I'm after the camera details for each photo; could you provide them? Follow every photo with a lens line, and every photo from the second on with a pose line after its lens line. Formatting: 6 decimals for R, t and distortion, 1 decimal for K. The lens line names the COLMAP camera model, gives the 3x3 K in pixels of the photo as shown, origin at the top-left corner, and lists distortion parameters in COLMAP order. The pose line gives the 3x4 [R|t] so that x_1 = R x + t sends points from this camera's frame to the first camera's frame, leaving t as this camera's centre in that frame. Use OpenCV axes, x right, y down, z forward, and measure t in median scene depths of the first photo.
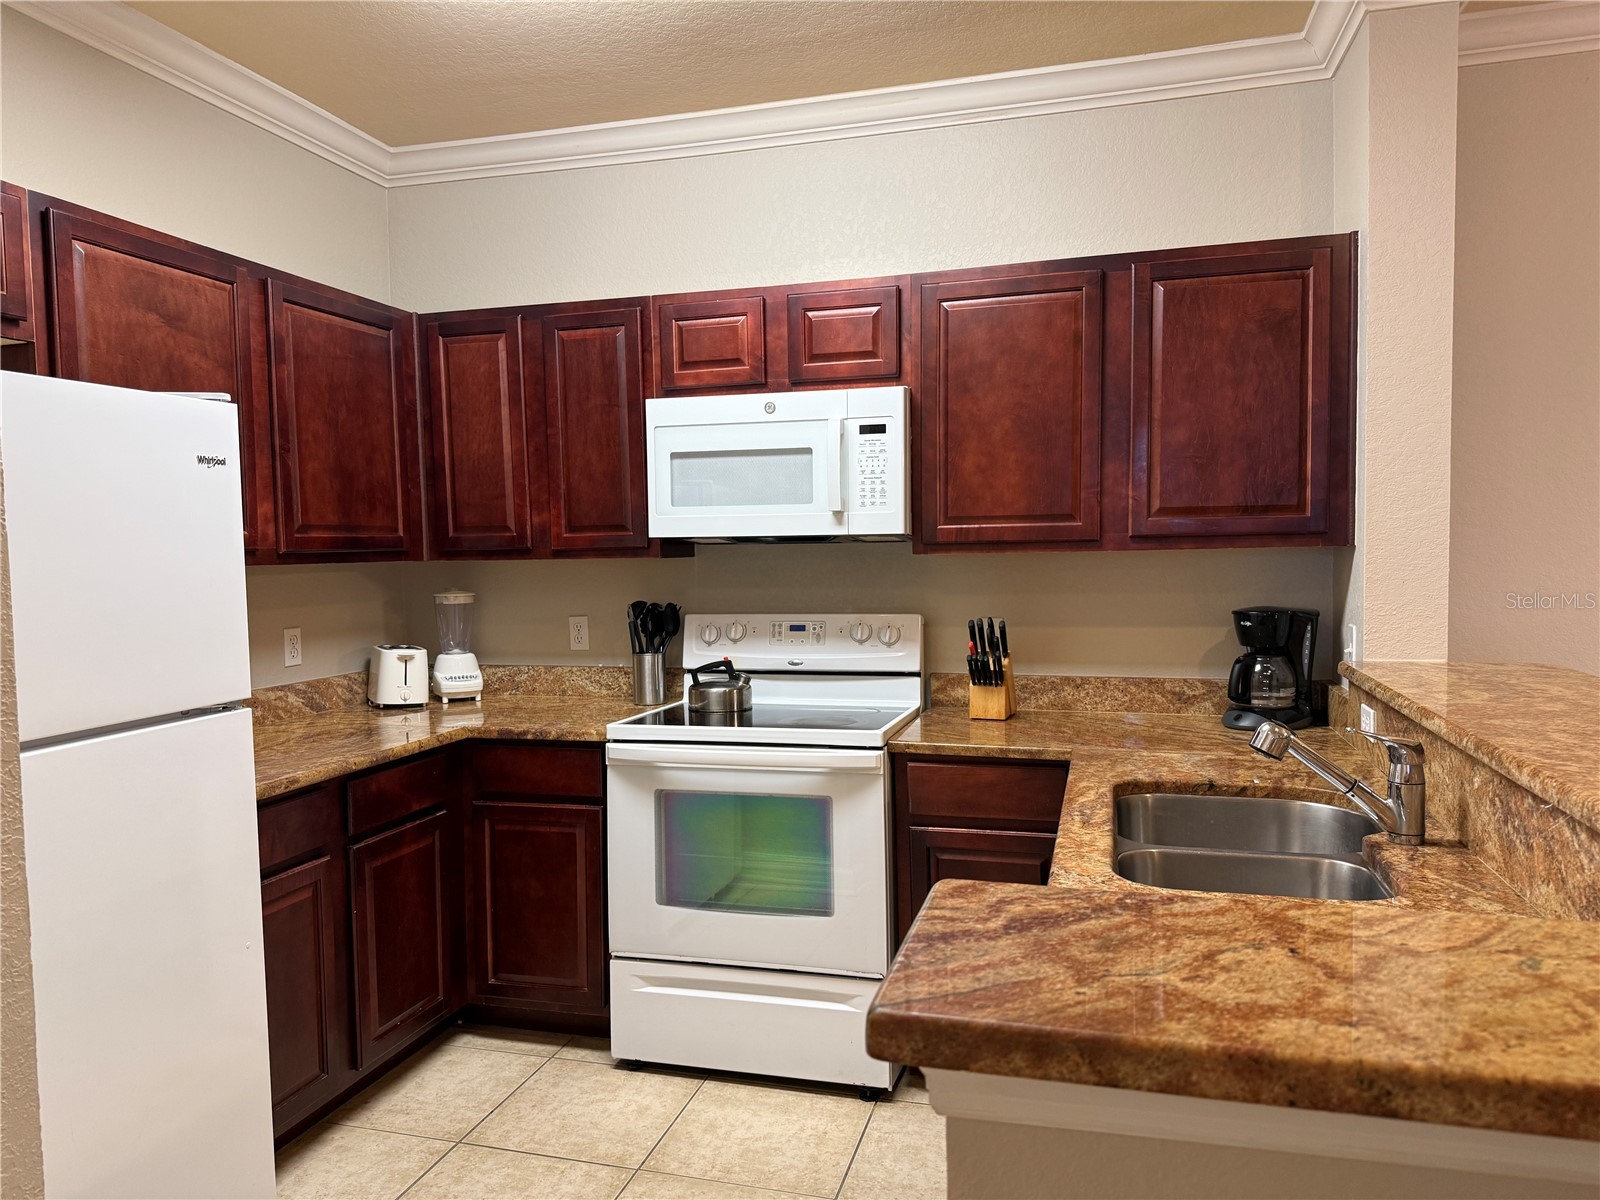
lens RADIAL K [[1121.9, 0, 797.8], [0, 1121.9, 608.1], [0, 0, 1]] dist [0.084996, -0.117314]
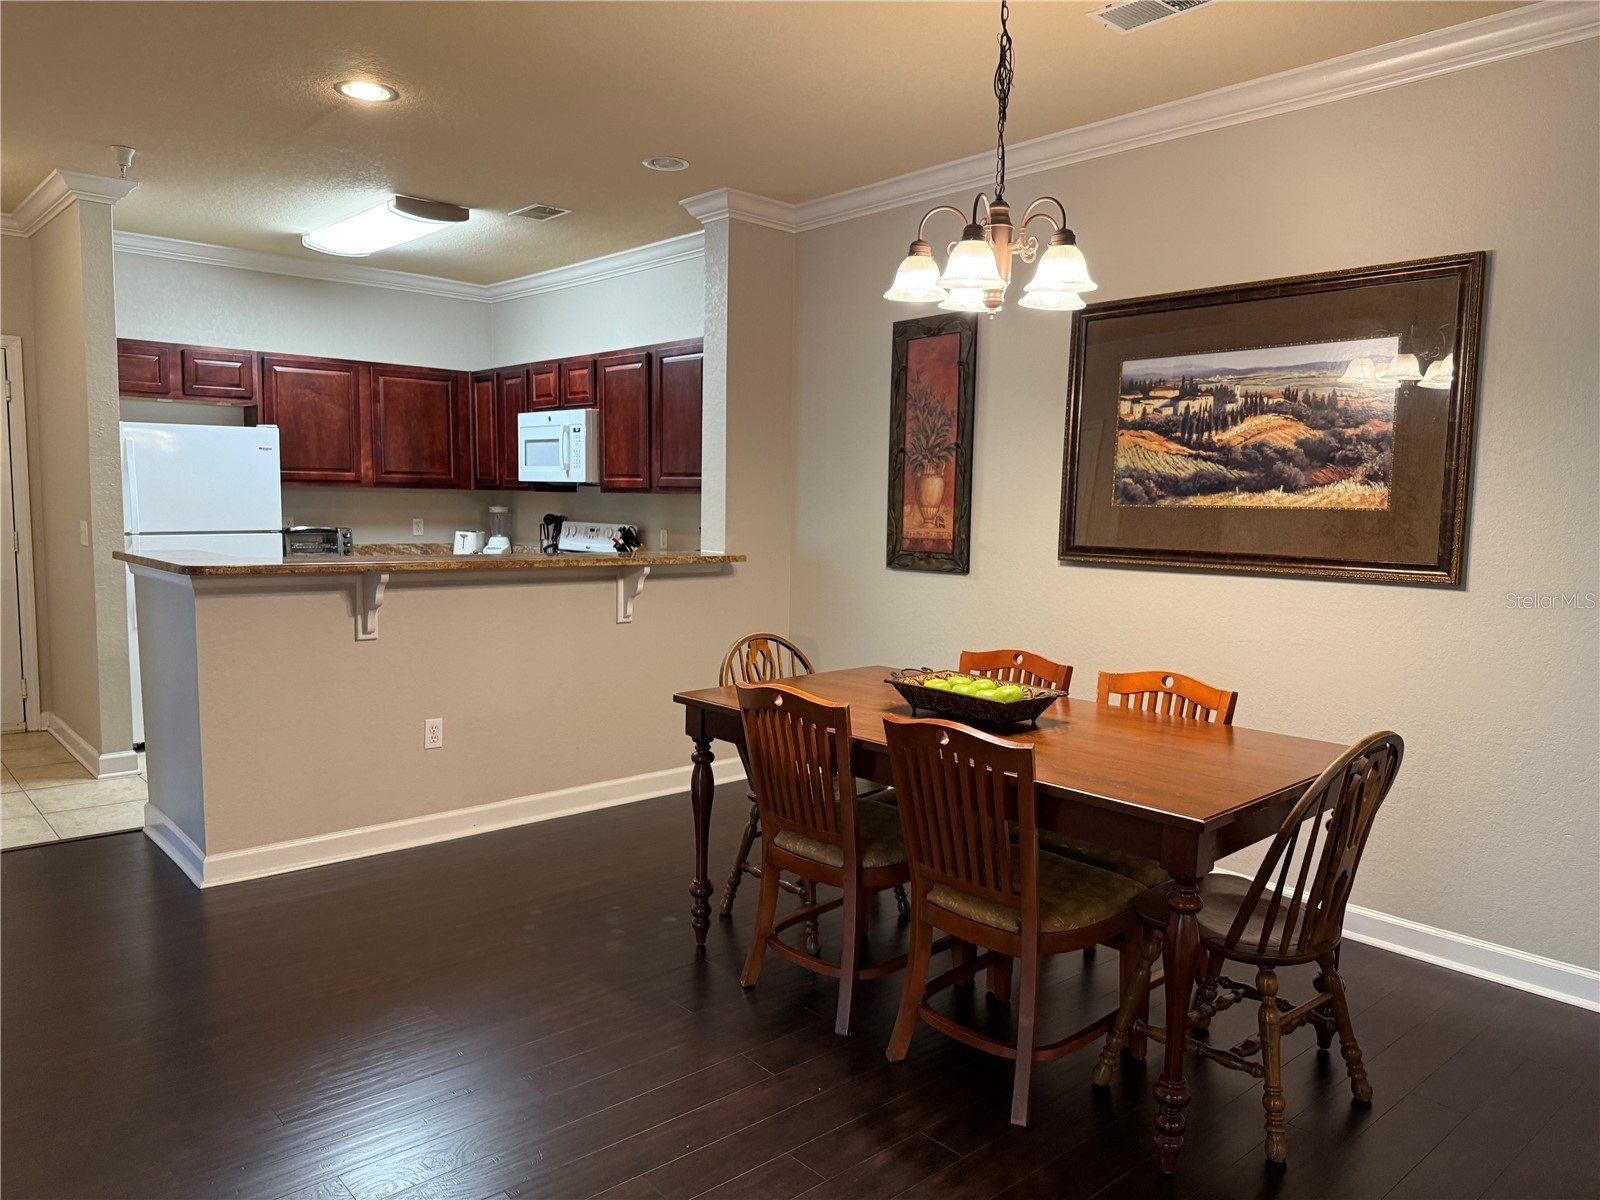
lens RADIAL K [[1121.9, 0, 800.1], [0, 1121.9, 615.6], [0, 0, 1]] dist [0.084996, -0.117314]
pose [[0.844503, 0.088244, -0.528231, 1.537236], [-0.061695, 0.995795, 0.067719, 0.012652], [0.531986, -0.024600, 0.846396, -0.532805]]
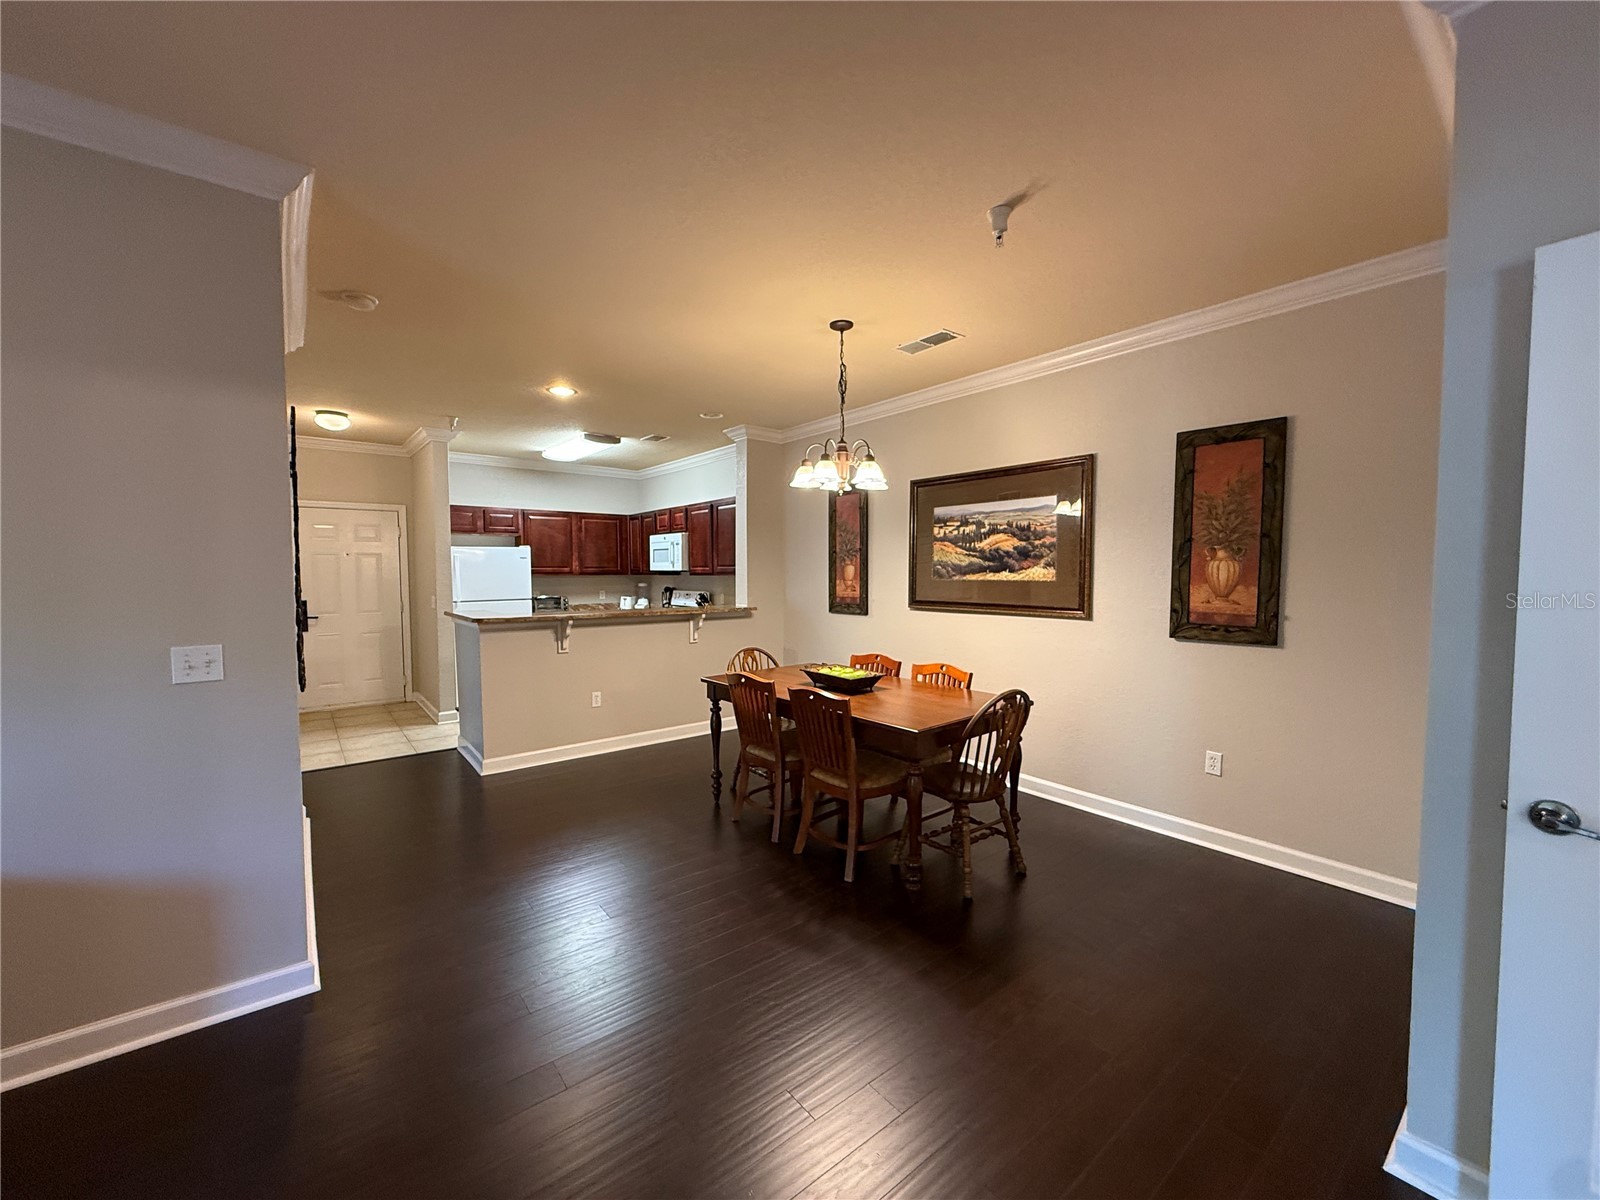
lens RADIAL K [[639.9, 0, 800.3], [0, 639.9, 604.8], [0, 0, 1]] dist [-0.000654, 0.000452]
pose [[0.814335, 0.046497, -0.578529, 1.753286], [-0.043345, 0.998874, 0.019267, -0.007126], [0.578774, 0.009387, 0.815434, -0.596194]]
